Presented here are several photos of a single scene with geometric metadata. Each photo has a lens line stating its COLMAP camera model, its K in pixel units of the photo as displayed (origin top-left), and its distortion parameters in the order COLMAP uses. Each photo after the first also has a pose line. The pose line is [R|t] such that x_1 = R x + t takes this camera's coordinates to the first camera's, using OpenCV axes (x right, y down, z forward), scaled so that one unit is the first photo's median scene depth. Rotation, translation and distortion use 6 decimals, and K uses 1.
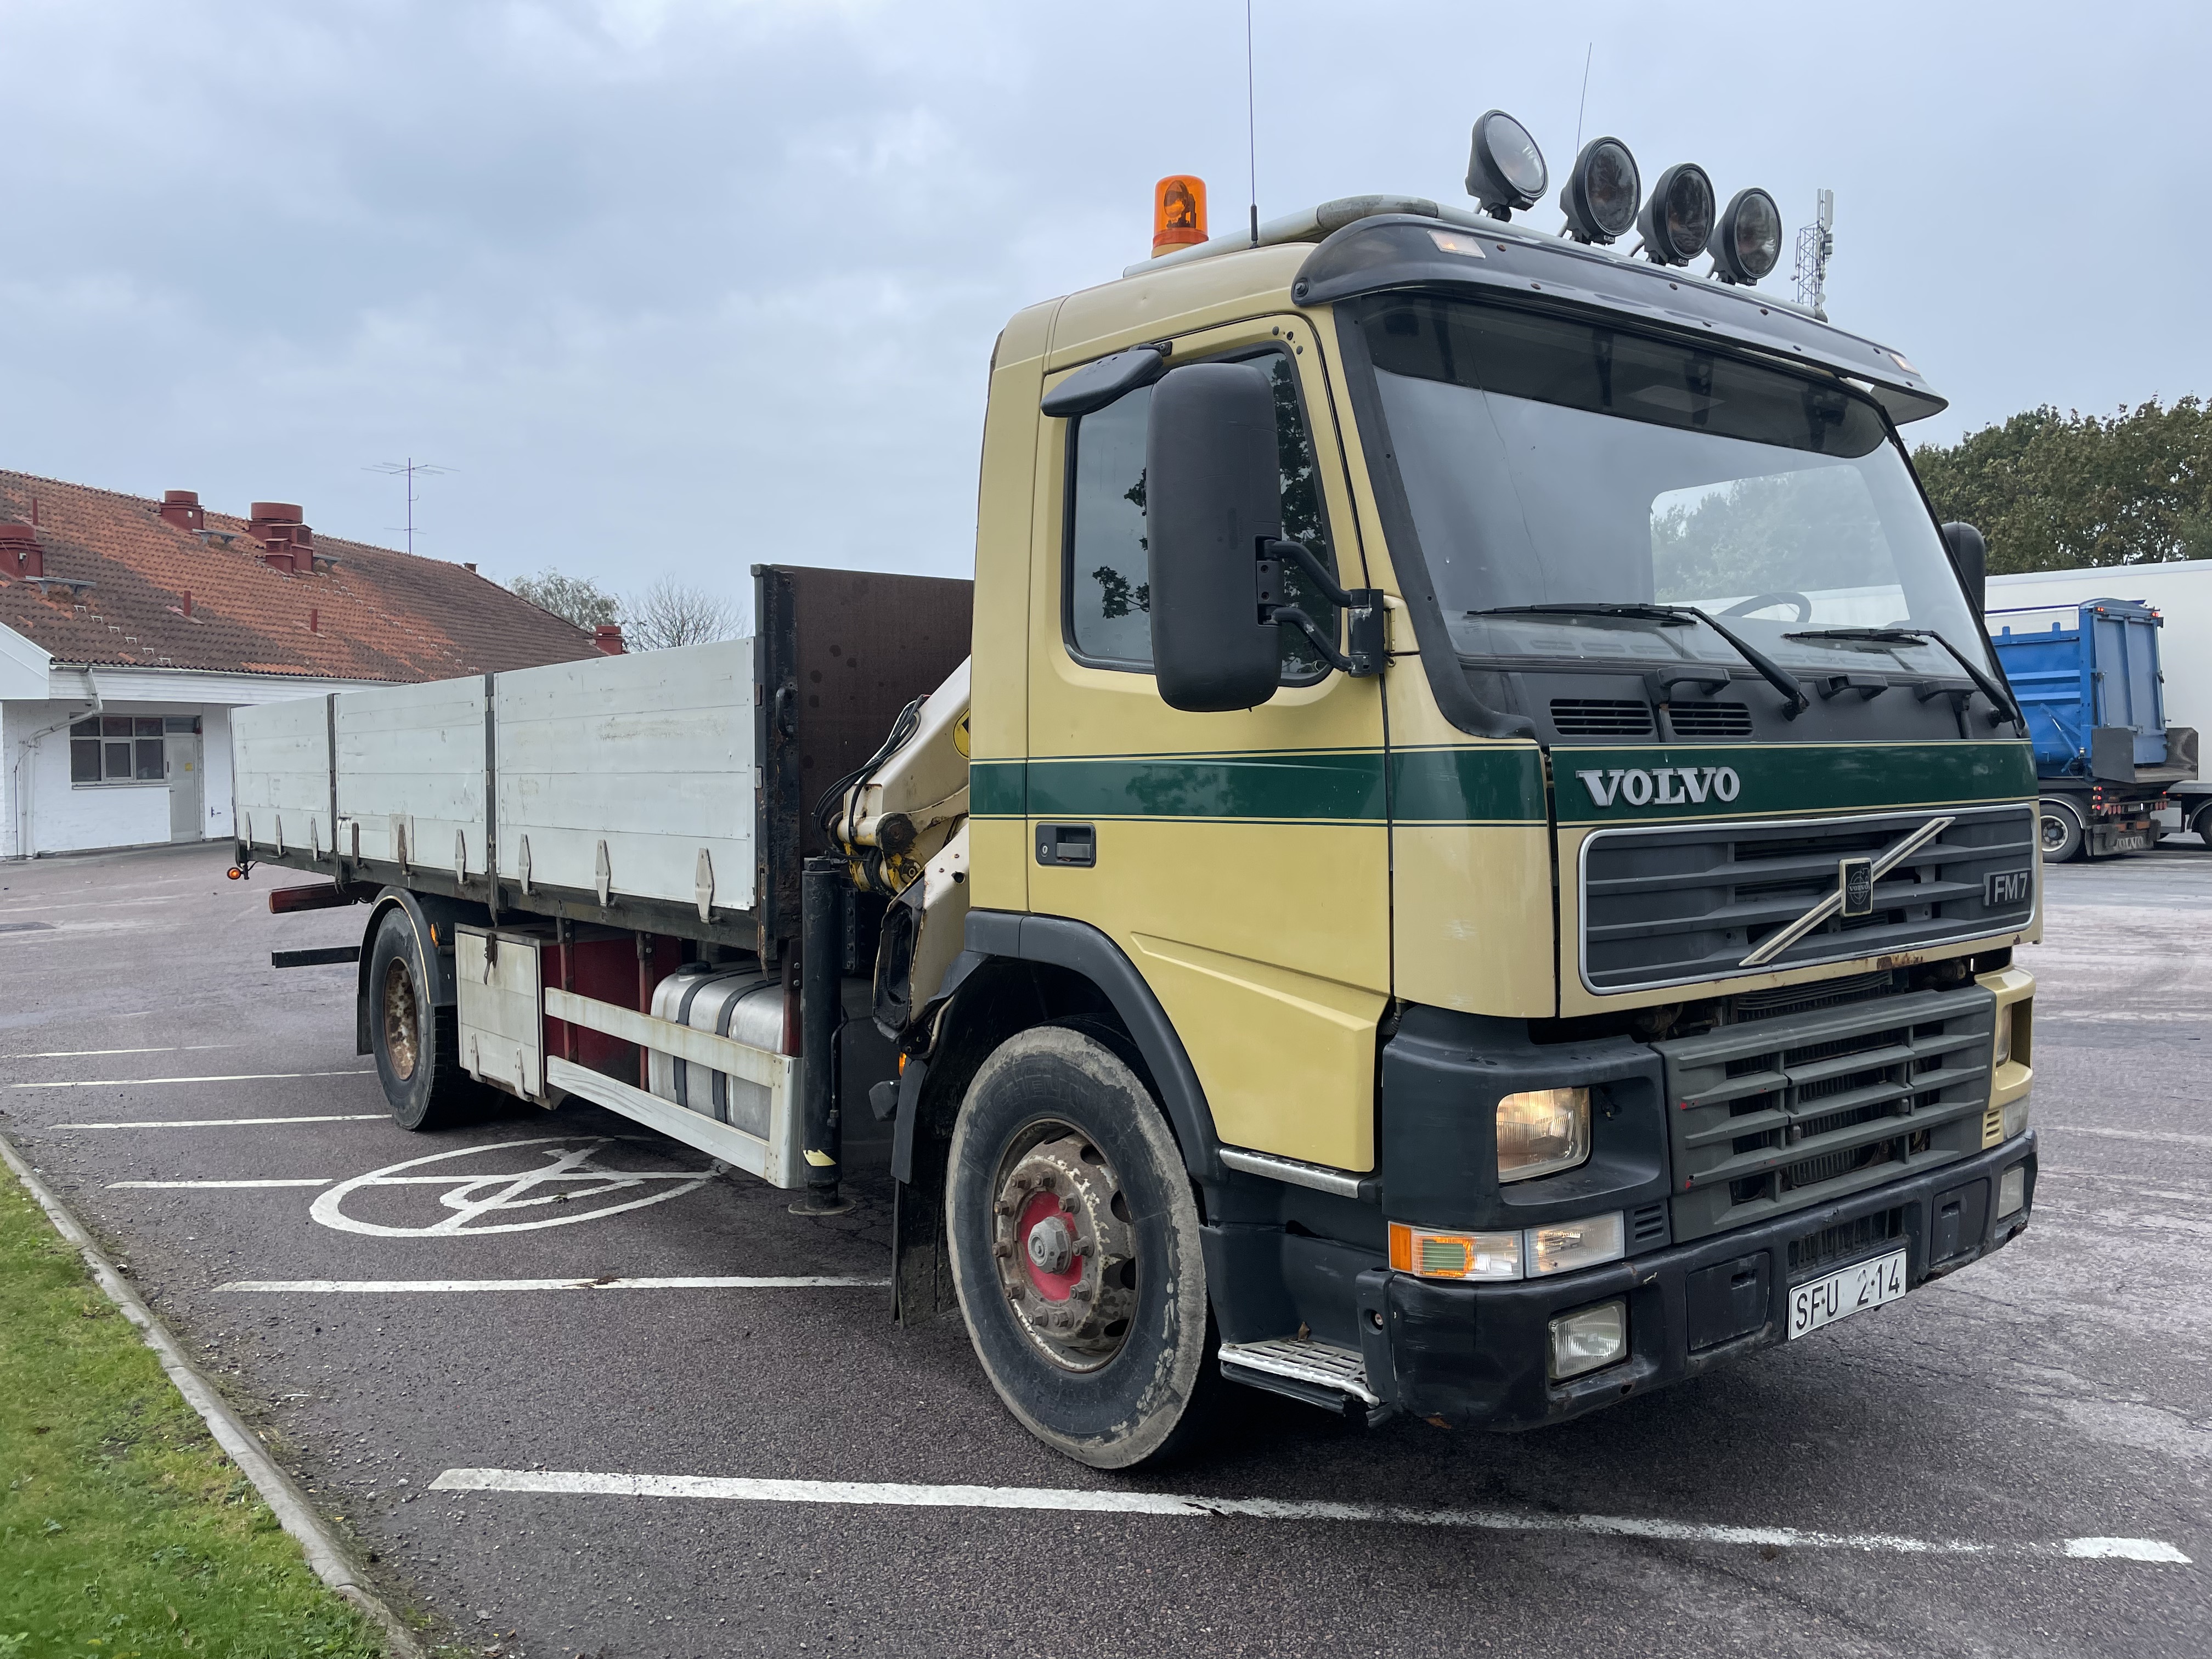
lens RADIAL K [[1687.9, 0, 1106.0], [0, 1687.9, 829.5], [0, 0, 1]] dist [0.024222, -0.006030]
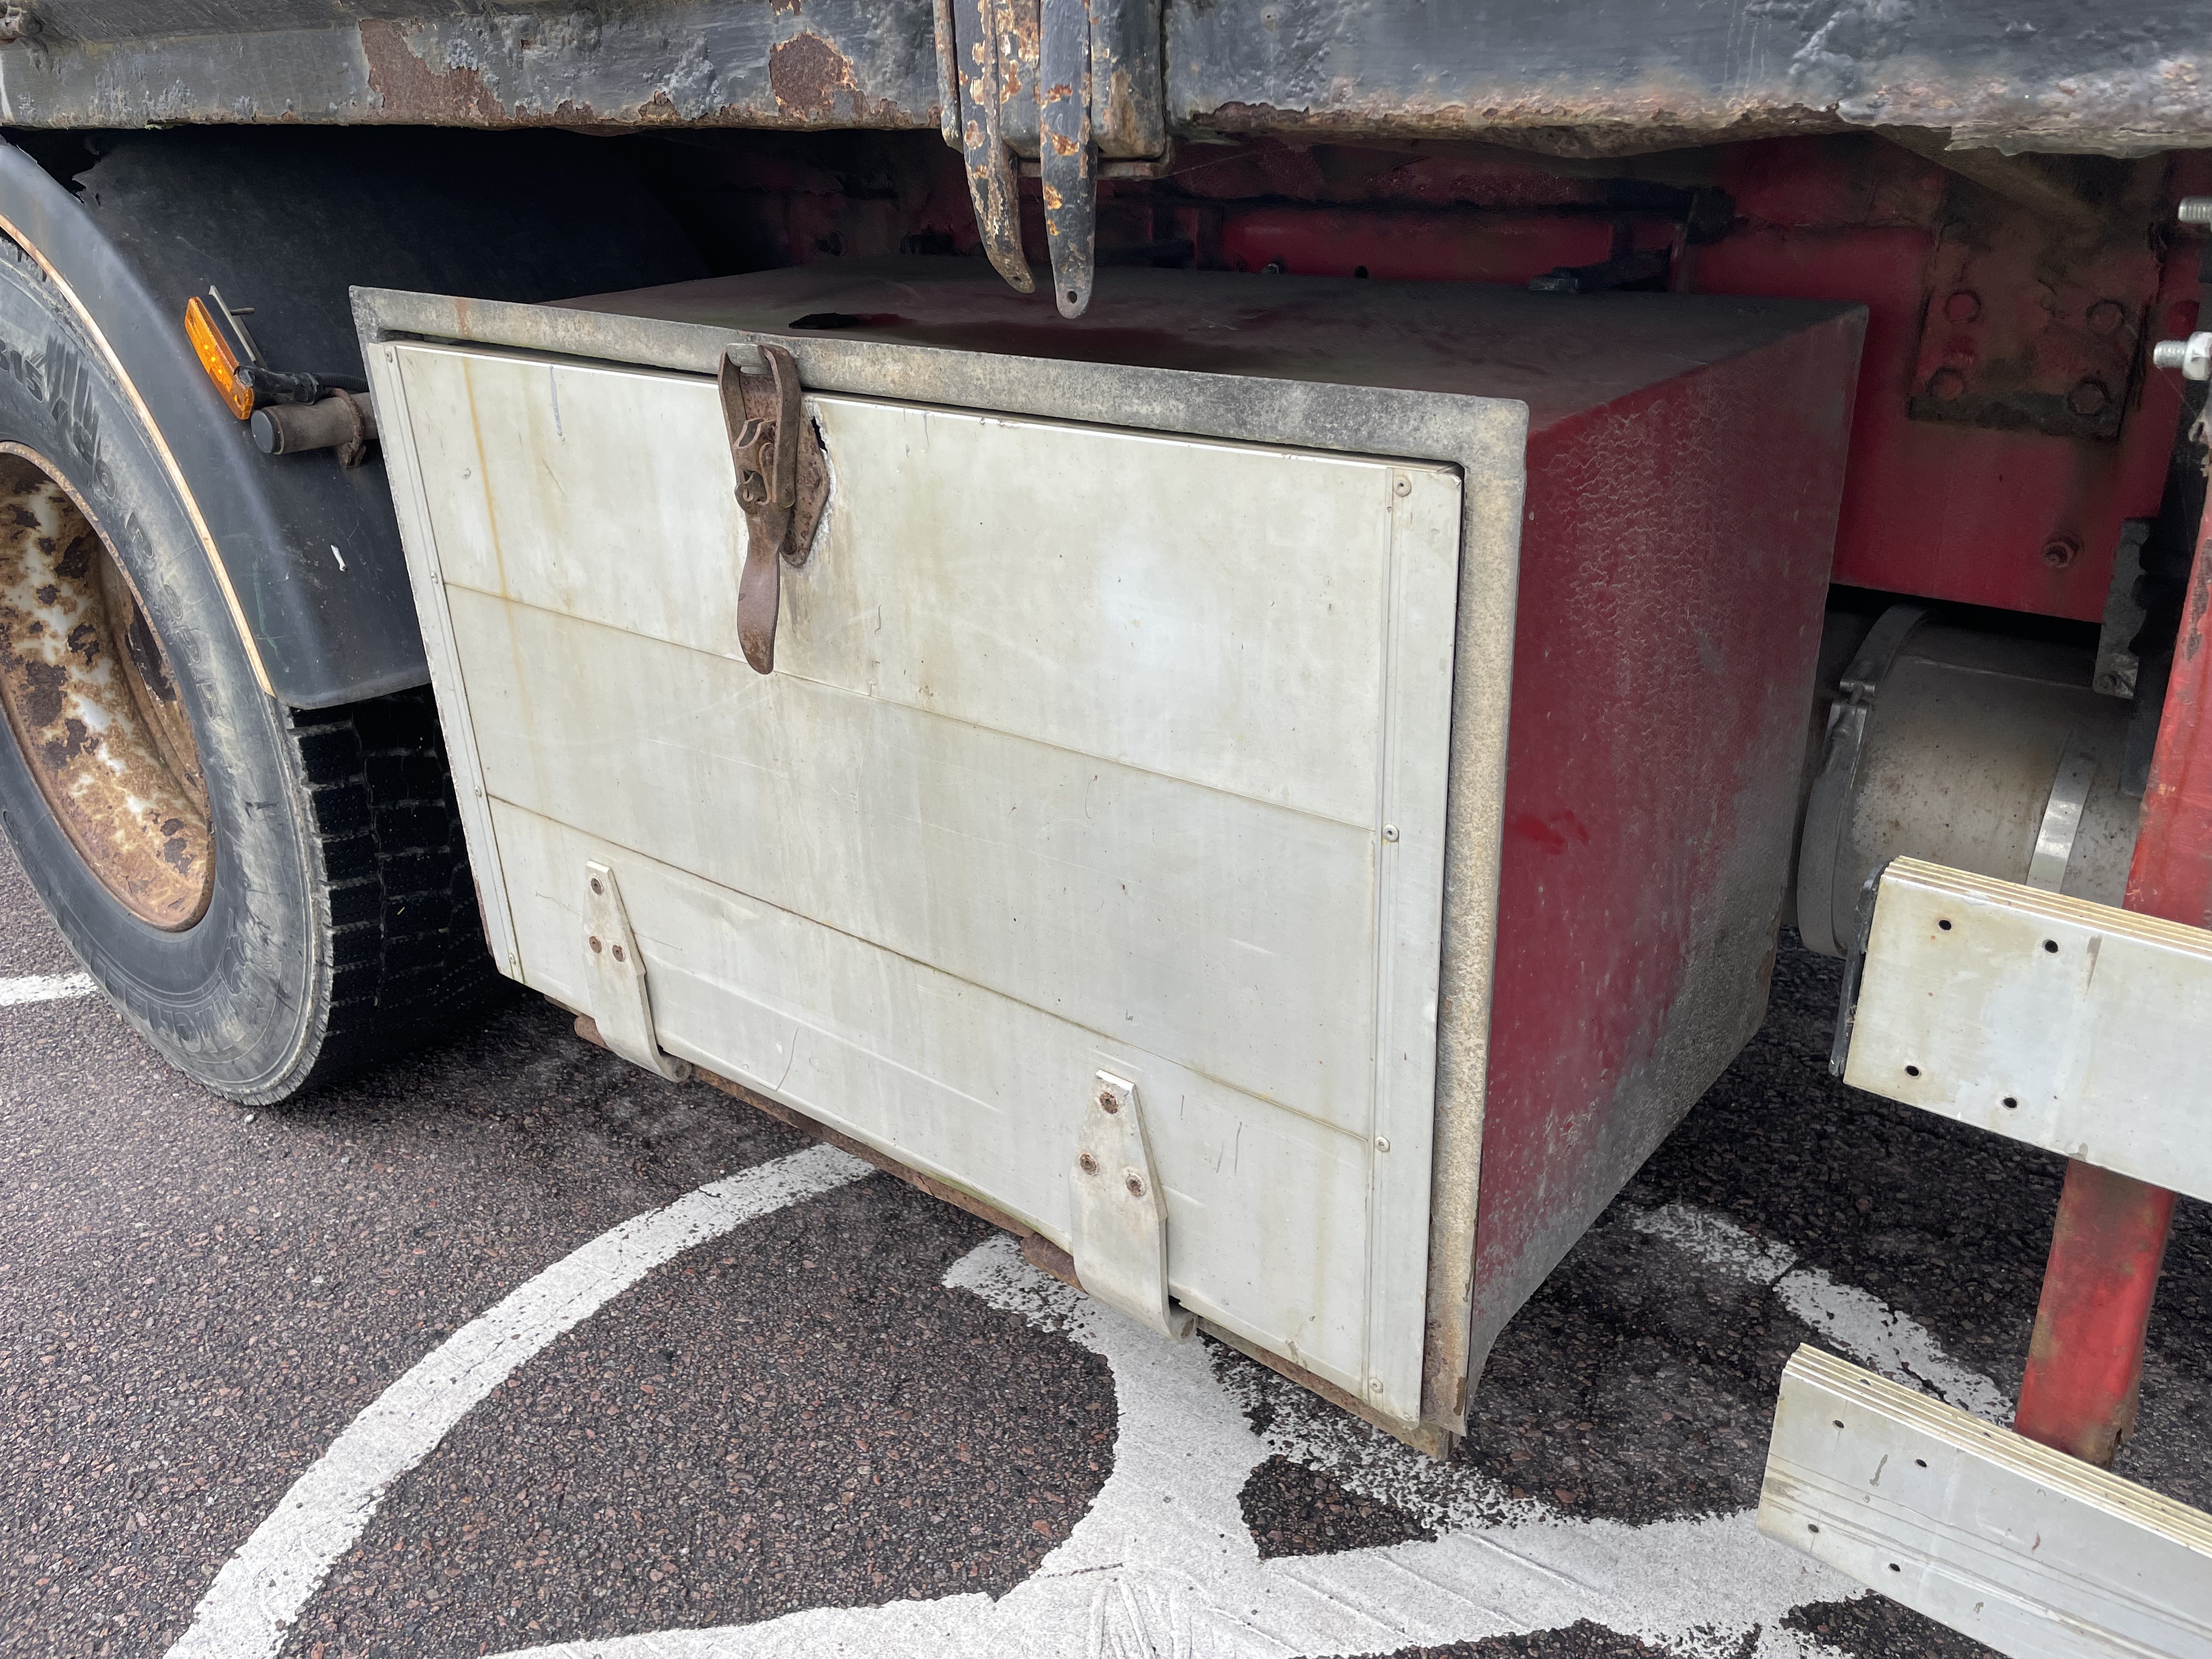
lens RADIAL K [[1687.9, 0, 1106.0], [0, 1687.9, 829.5], [0, 0, 1]] dist [0.024222, -0.006030]
pose [[0.973621, -0.093307, 0.208220, -0.333232], [0.011008, 0.930709, 0.365596, 0.040814], [-0.227905, -0.353660, 0.907185, 0.752874]]
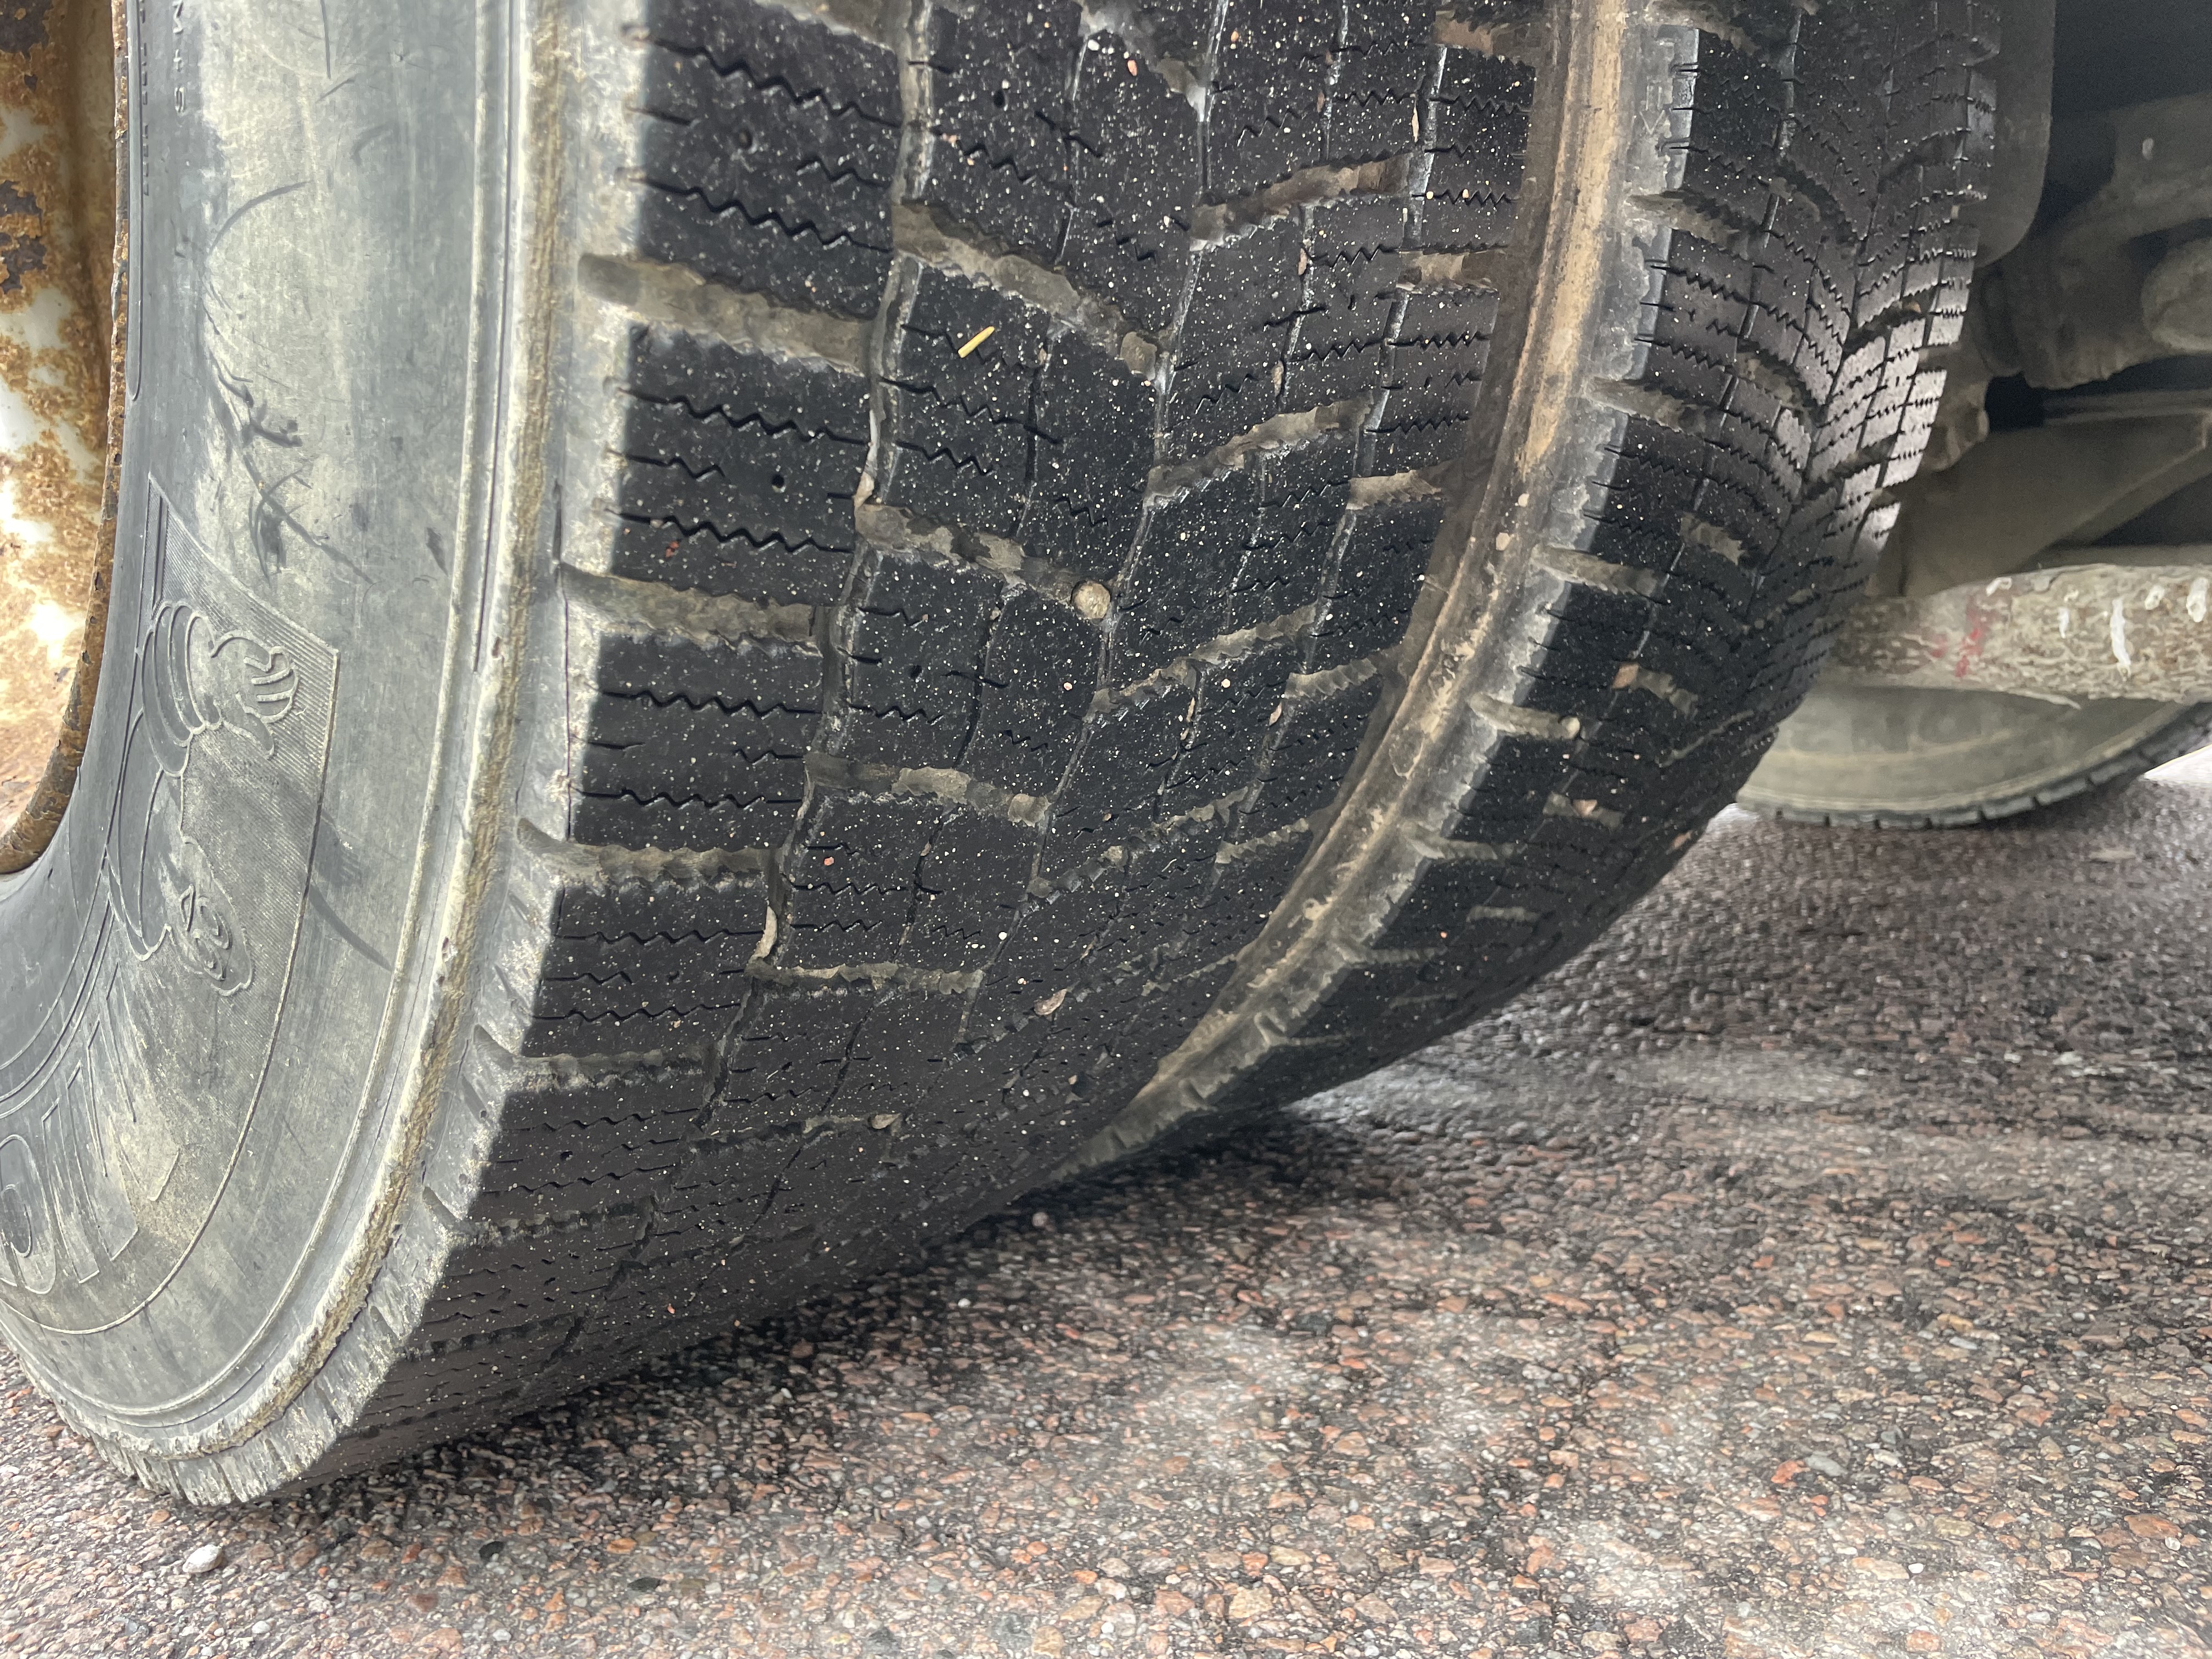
lens RADIAL K [[1759.2, 0, 1106.0], [0, 1759.2, 829.5], [0, 0, 1]] dist [-0.004737, -0.008115]
pose [[0.990860, -0.052024, 0.124462, -0.382572], [0.037843, 0.992793, 0.113707, 0.141561], [-0.129480, -0.107957, 0.985688, 0.934888]]
